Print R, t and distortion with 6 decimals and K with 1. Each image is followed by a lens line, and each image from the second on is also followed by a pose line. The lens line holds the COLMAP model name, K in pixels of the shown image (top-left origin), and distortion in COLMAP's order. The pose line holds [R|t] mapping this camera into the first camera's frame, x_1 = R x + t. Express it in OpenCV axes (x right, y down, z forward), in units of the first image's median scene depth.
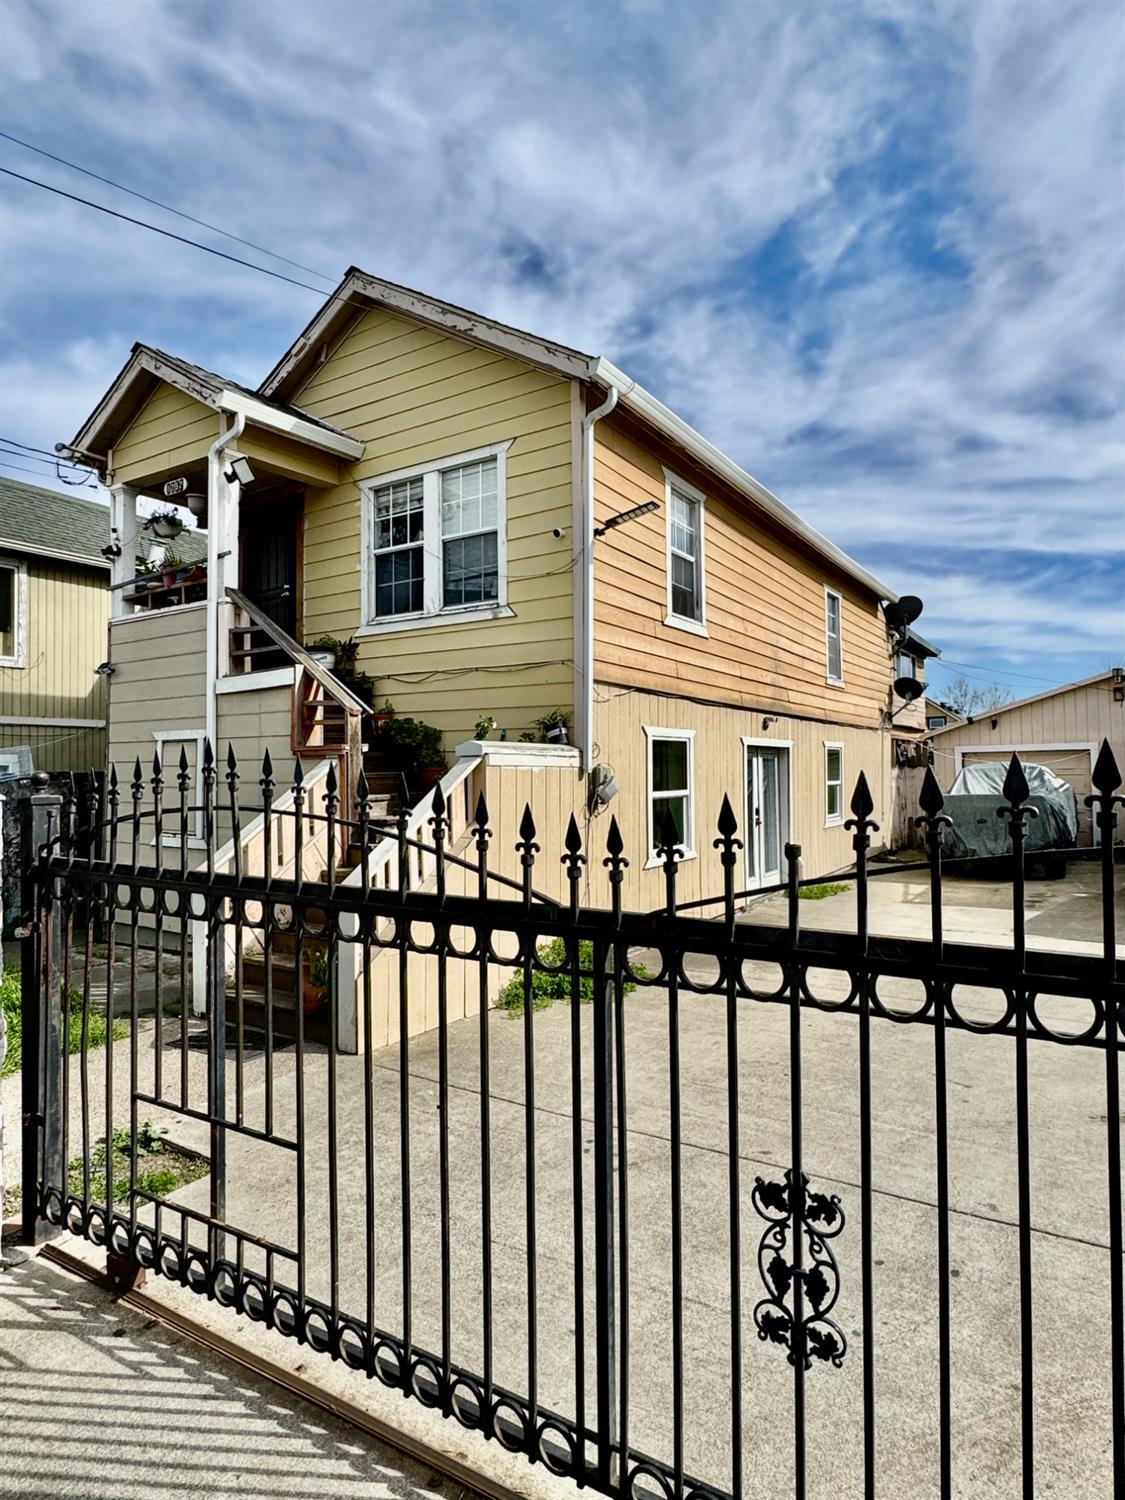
lens RADIAL K [[852.8, 0, 562.5], [0, 852.8, 750.0], [0, 0, 1]] dist [-0.002619, 0.000983]
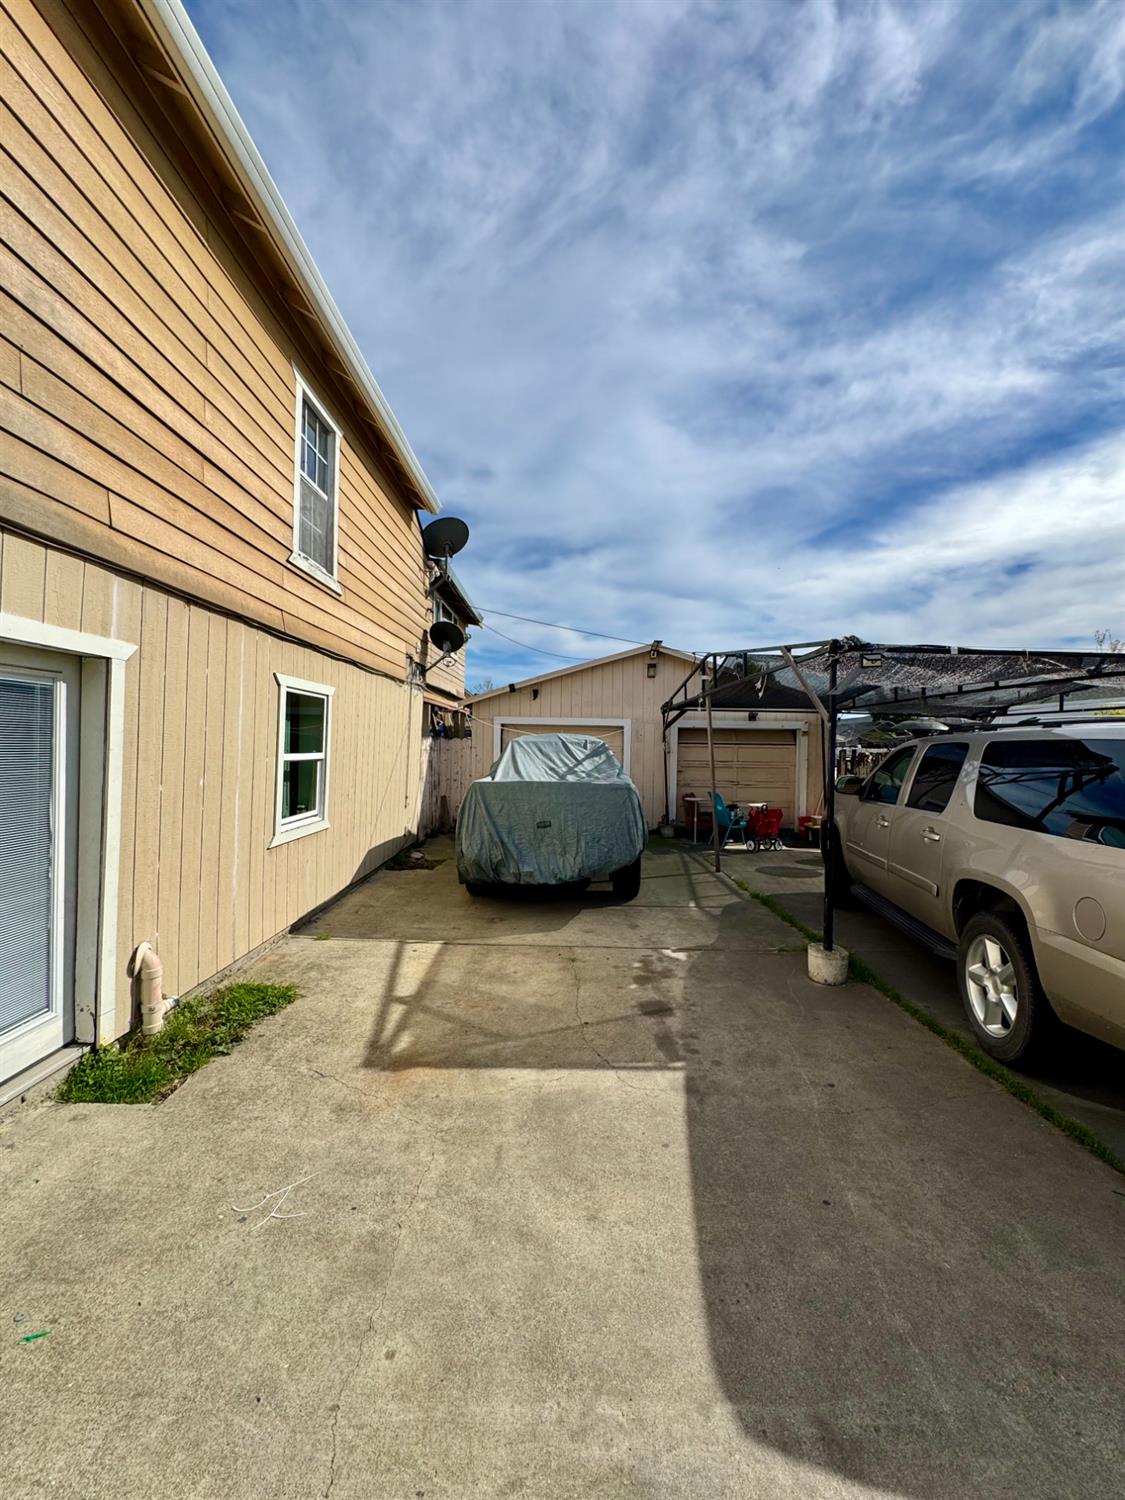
lens RADIAL K [[600.7, 0, 561.1], [0, 600.7, 746.9], [0, 0, 1]] dist [-0.001925, -0.000049]
pose [[0.842541, 0.032474, 0.537652, 0.404824], [-0.050765, 0.998525, 0.019241, 0.026421], [-0.536234, -0.043505, 0.842947, 0.956585]]
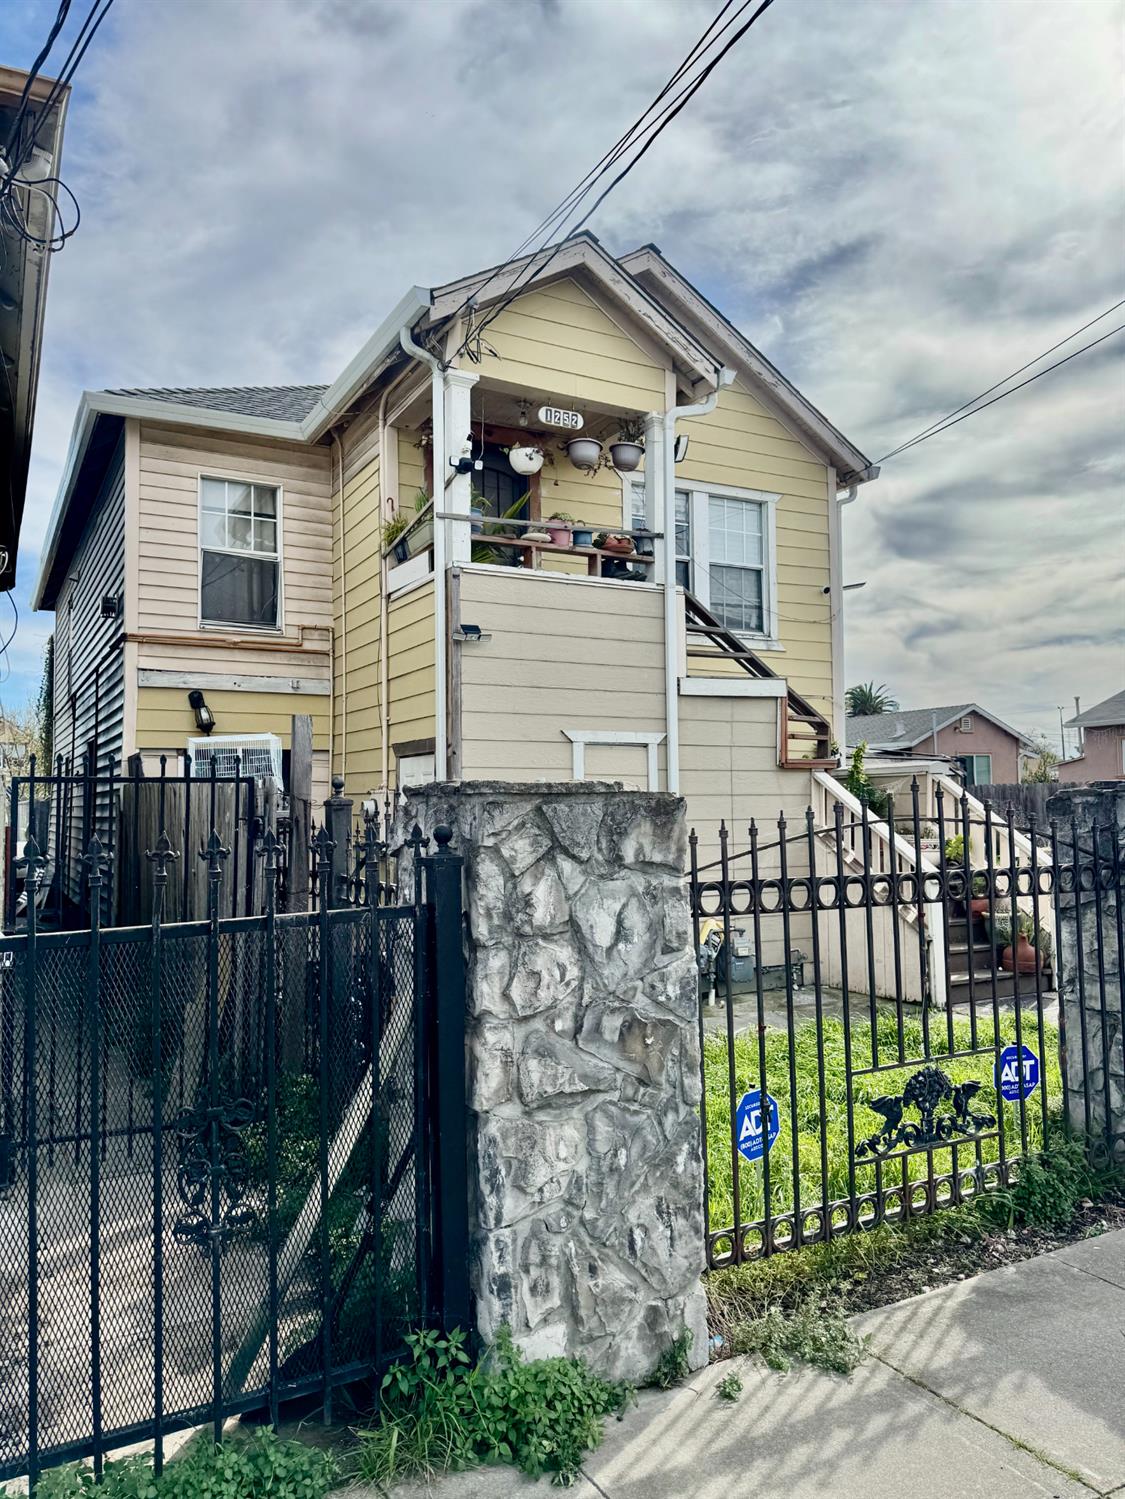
lens RADIAL K [[1048.4, 0, 562.5], [0, 1048.4, 749.5], [0, 0, 1]] dist [0.061464, 0.000208]
pose [[0.475095, 0.050366, 0.878492, -1.272116], [-0.015679, 0.998687, -0.048778, 0.041537], [-0.879795, 0.009400, 0.475261, 0.533763]]
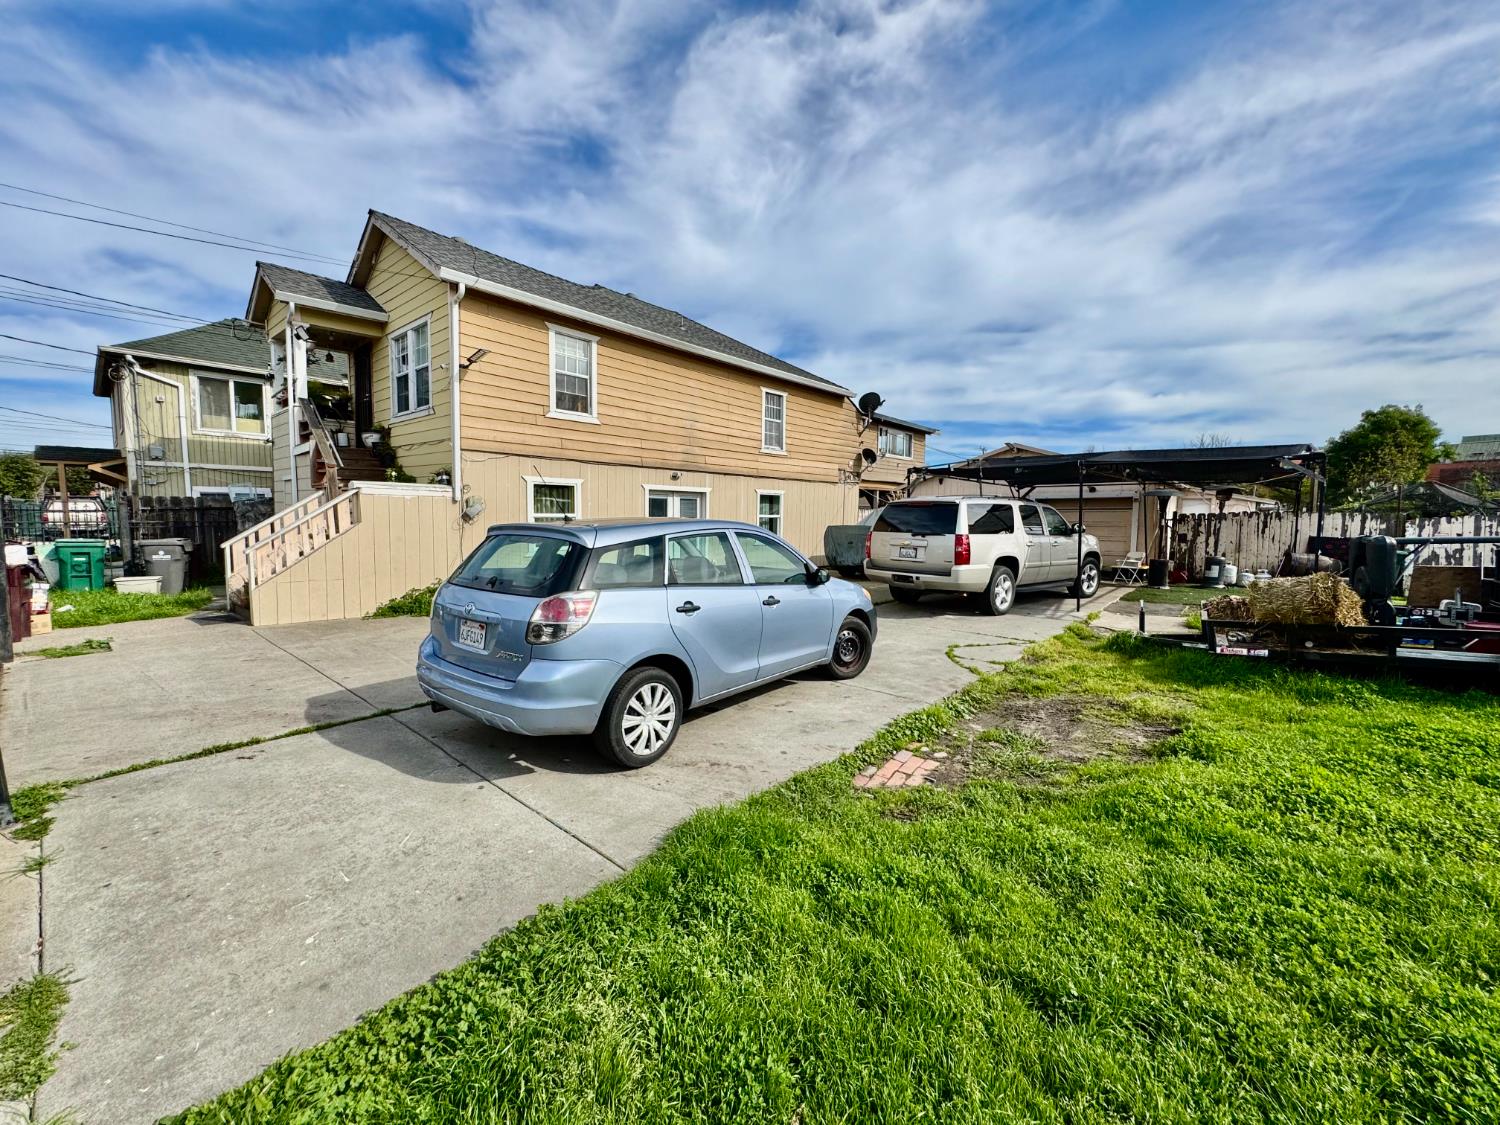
lens RADIAL K [[583.5, 0, 750.0], [0, 583.5, 545.9], [0, 0, 1]] dist [-0.014404, 0.007820]
pose [[0.989499, 0.030748, -0.141235, 0.702664], [-0.018850, 0.996218, 0.084825, 0.004997], [0.143309, -0.081272, 0.986335, -0.119398]]
